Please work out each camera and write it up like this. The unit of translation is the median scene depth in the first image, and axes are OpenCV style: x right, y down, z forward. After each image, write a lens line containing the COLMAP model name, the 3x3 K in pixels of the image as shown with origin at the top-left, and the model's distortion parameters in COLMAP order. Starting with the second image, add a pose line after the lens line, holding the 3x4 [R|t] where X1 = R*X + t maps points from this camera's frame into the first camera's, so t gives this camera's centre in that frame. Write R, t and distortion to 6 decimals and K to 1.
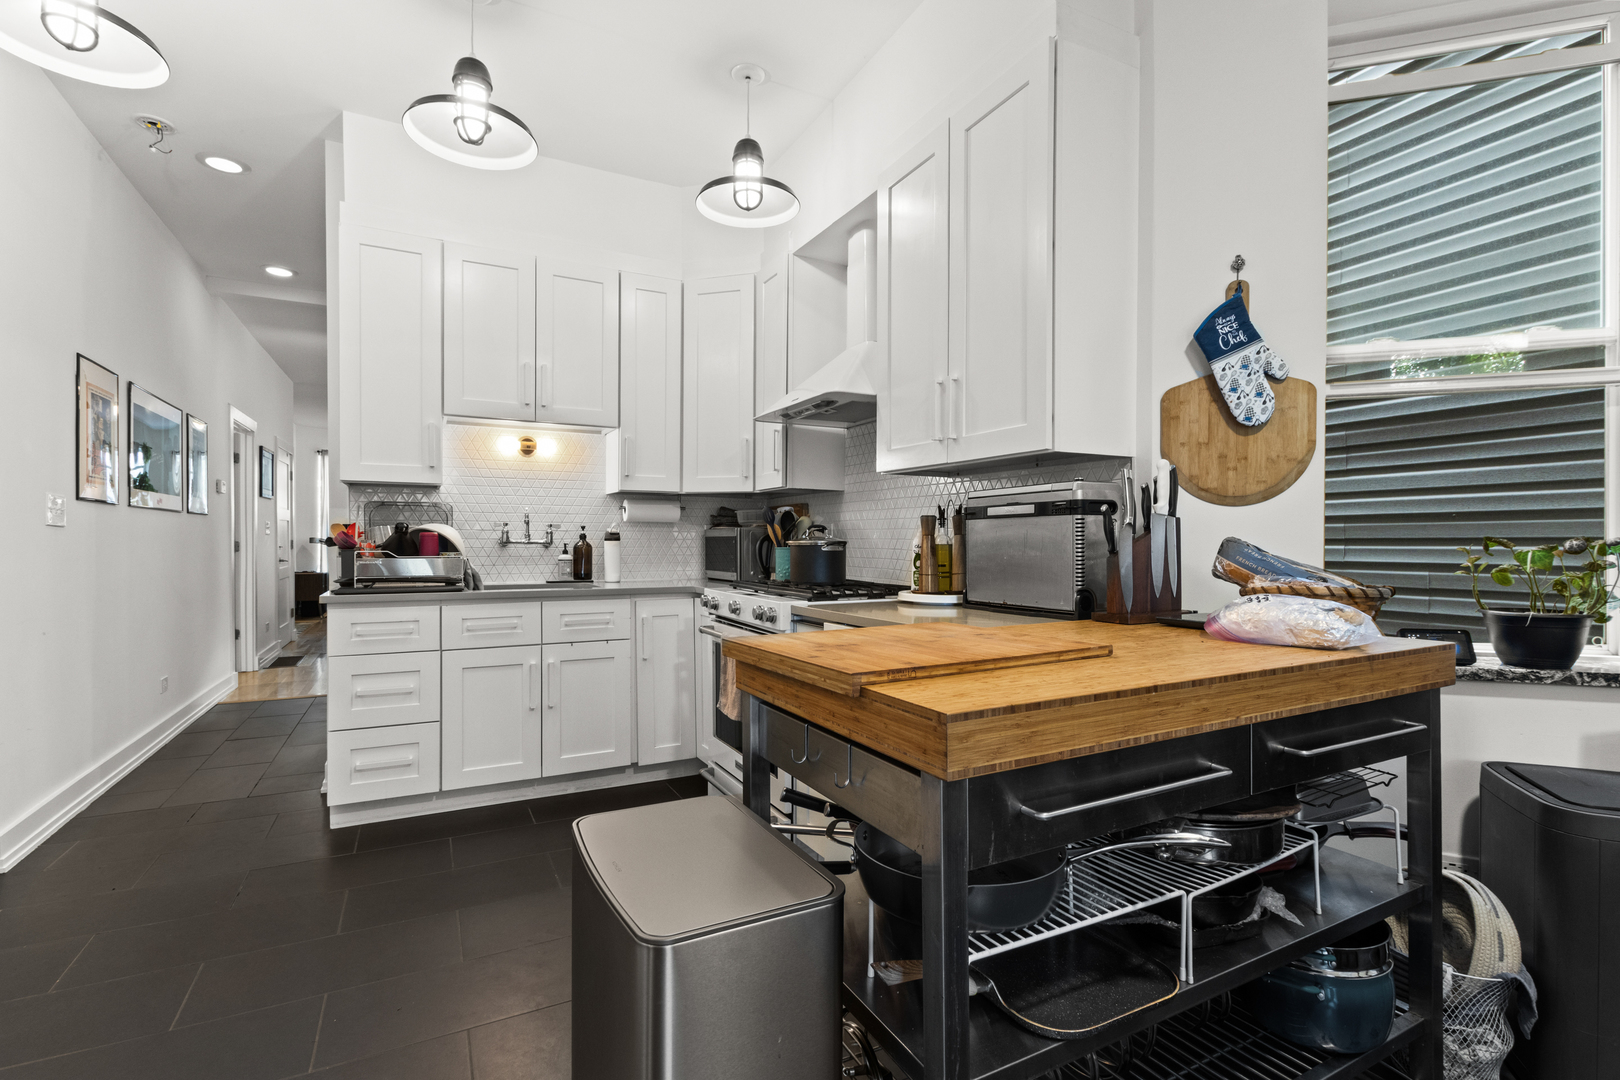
lens RADIAL K [[740.3, 0, 810.0], [0, 740.3, 540.0], [0, 0, 1]] dist [0.000684, 0.000102]
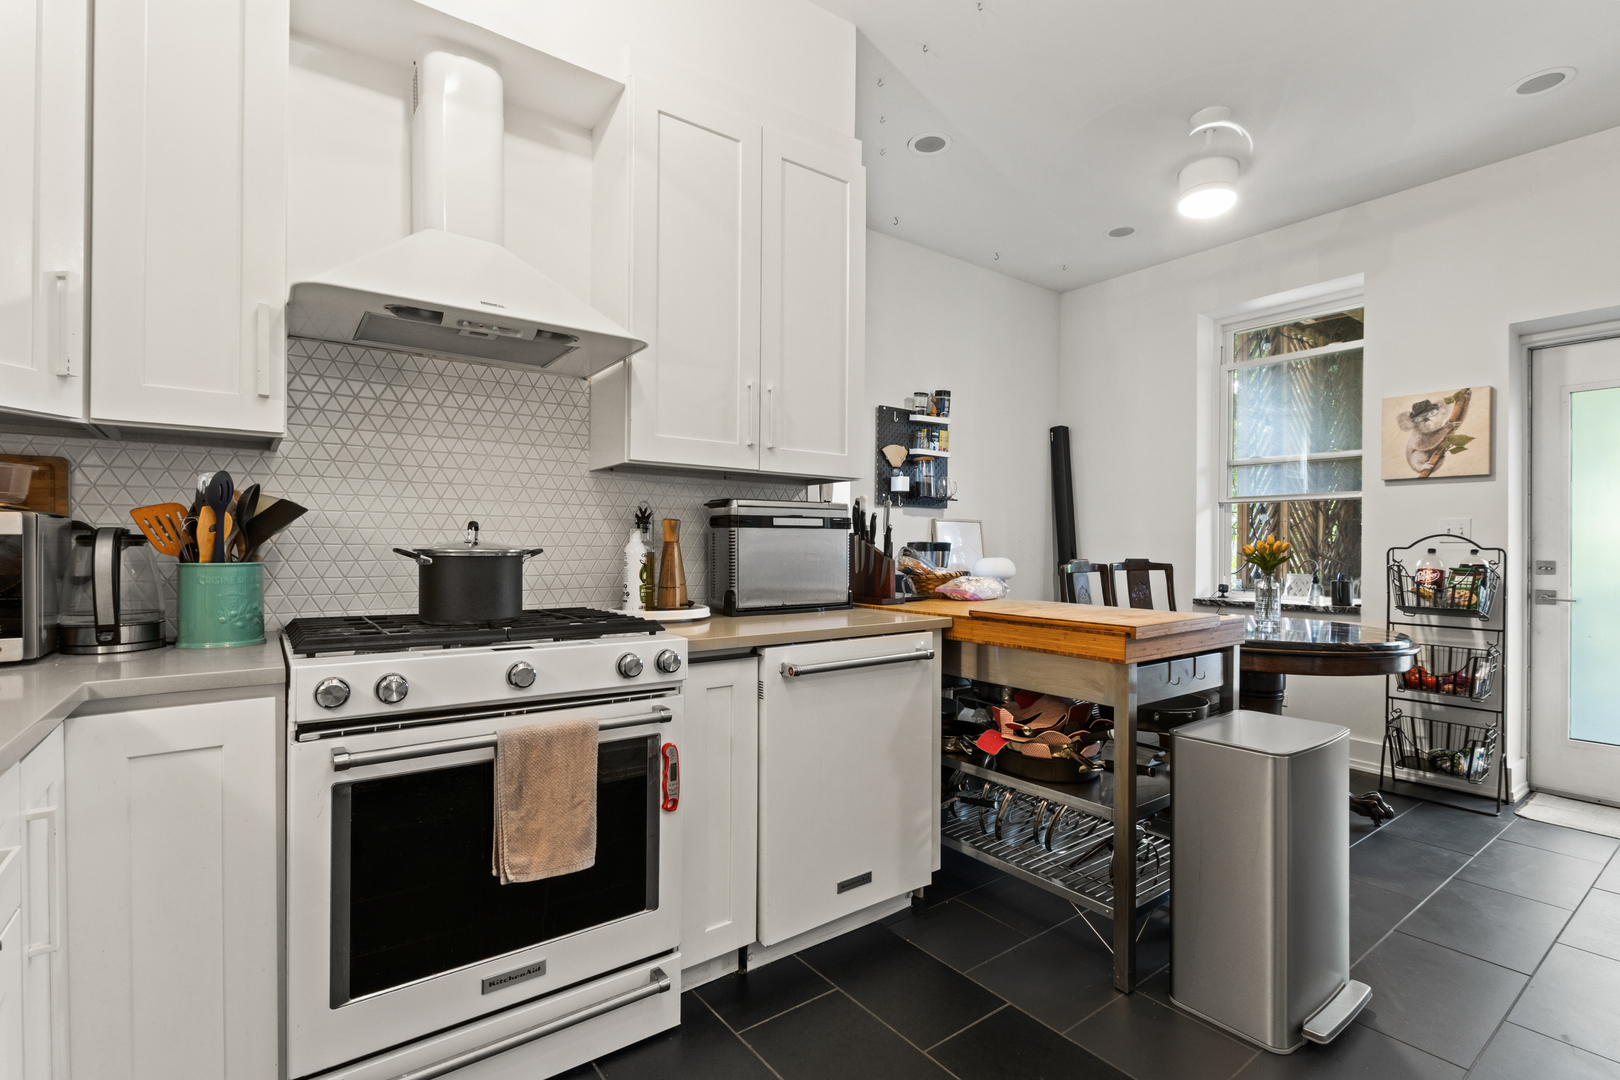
lens RADIAL K [[740.3, 0, 810.0], [0, 740.3, 540.0], [0, 0, 1]] dist [0.000684, 0.000102]
pose [[-0.162225, 0.005284, 0.986740, -0.740769], [-0.005861, 0.999963, -0.006318, -0.004321], [-0.986736, -0.006808, -0.162188, 1.006255]]
